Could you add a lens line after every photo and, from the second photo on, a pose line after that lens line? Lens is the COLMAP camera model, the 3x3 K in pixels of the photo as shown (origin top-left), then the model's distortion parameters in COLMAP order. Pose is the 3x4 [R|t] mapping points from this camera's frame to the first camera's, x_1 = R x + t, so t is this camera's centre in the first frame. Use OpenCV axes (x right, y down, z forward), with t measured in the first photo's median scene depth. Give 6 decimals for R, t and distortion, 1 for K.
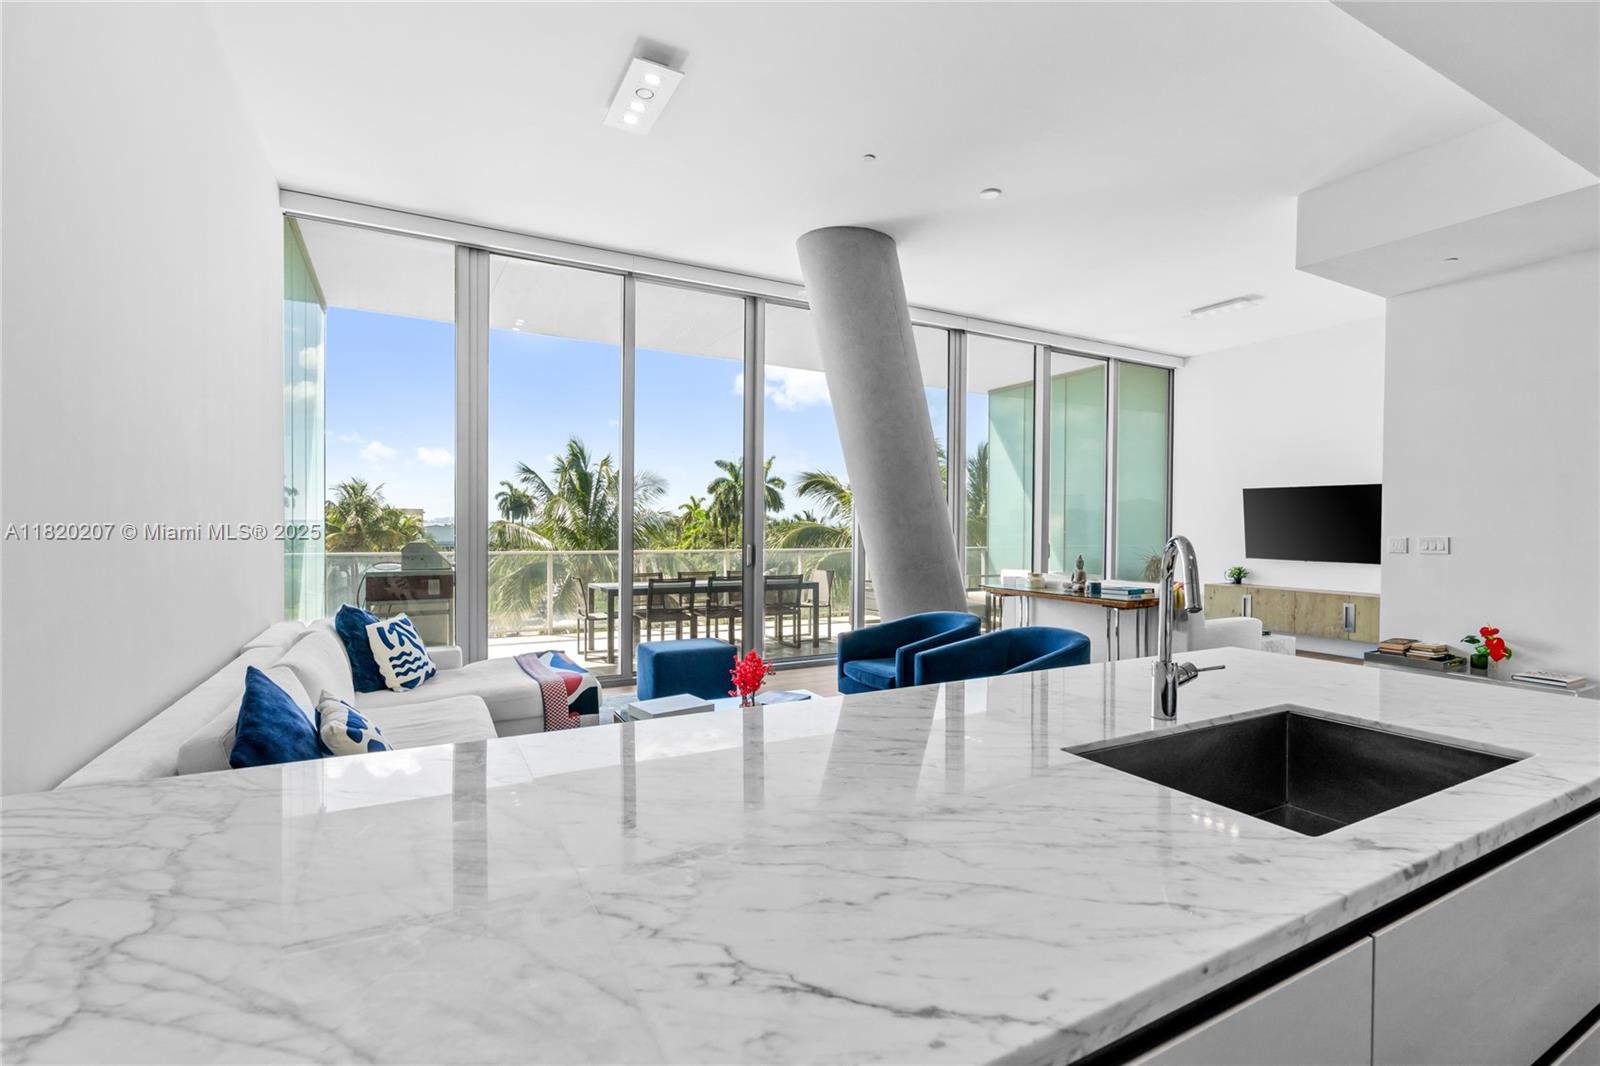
lens RADIAL K [[738.7, 0, 800.0], [0, 738.7, 533.0], [0, 0, 1]] dist [-0.000478, 0.000060]
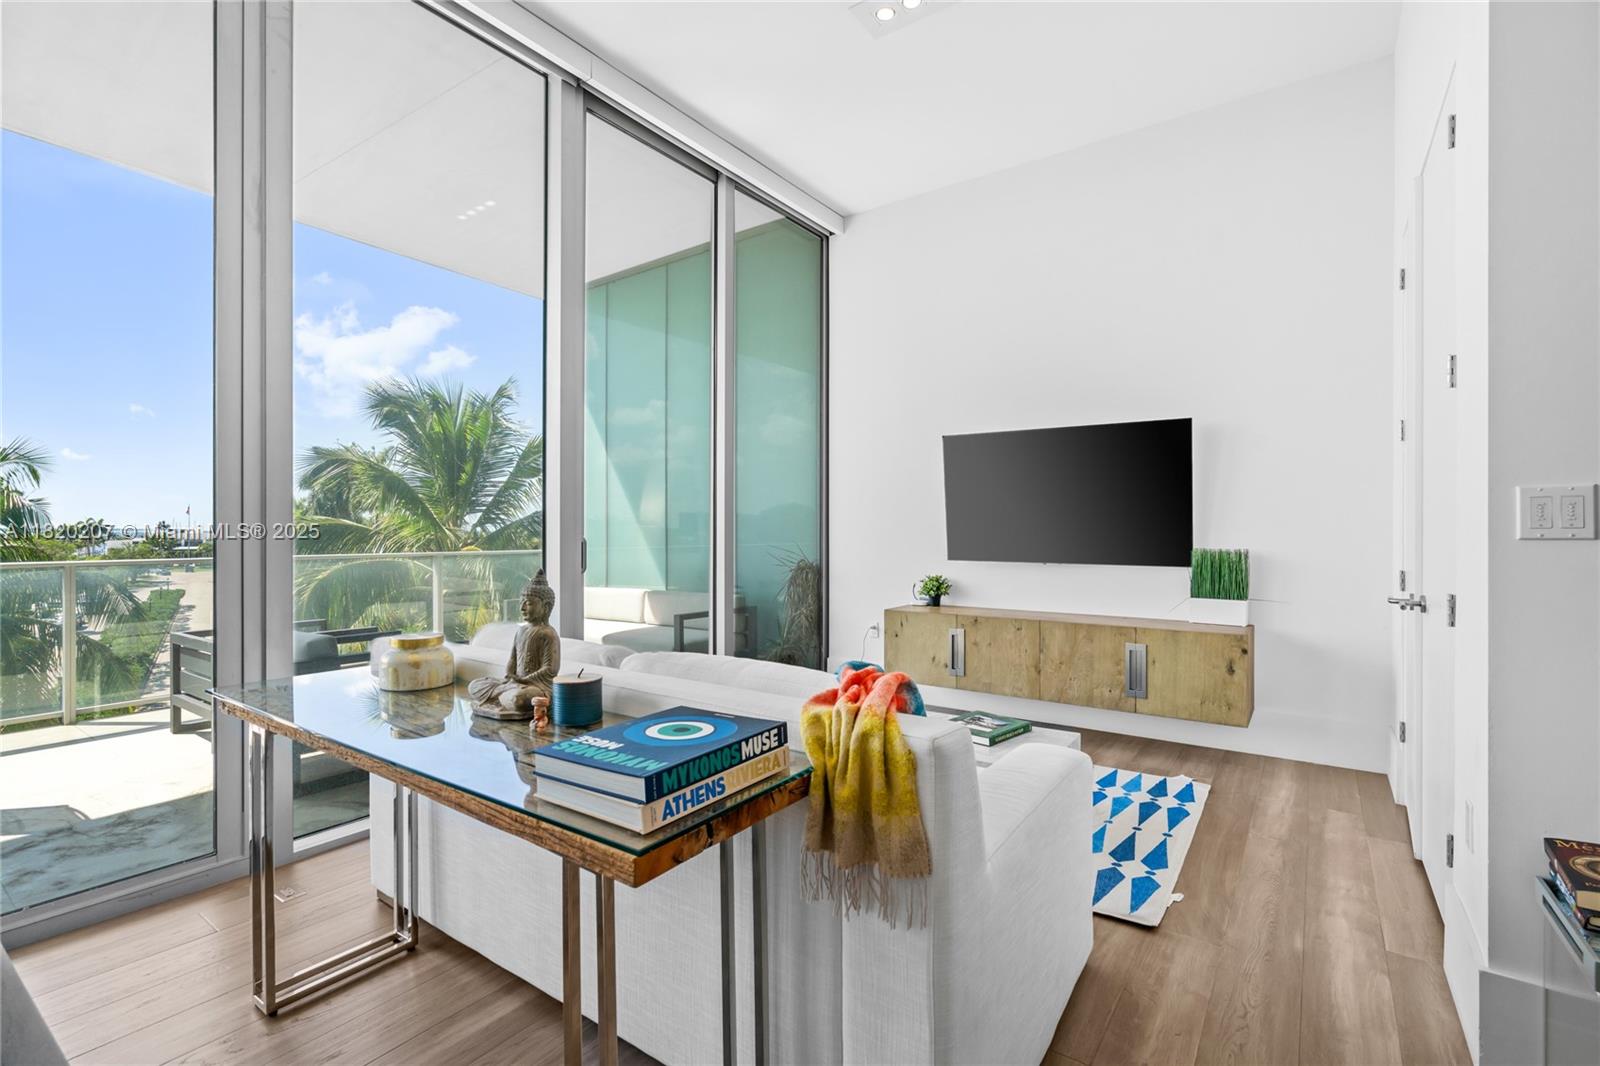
lens RADIAL K [[738.7, 0, 800.0], [0, 738.7, 533.0], [0, 0, 1]] dist [-0.000478, 0.000060]
pose [[0.905125, -0.008426, 0.425062, 0.272674], [0.010920, 0.999934, -0.003431, 0.014614], [-0.425005, 0.007747, 0.905158, 0.558537]]
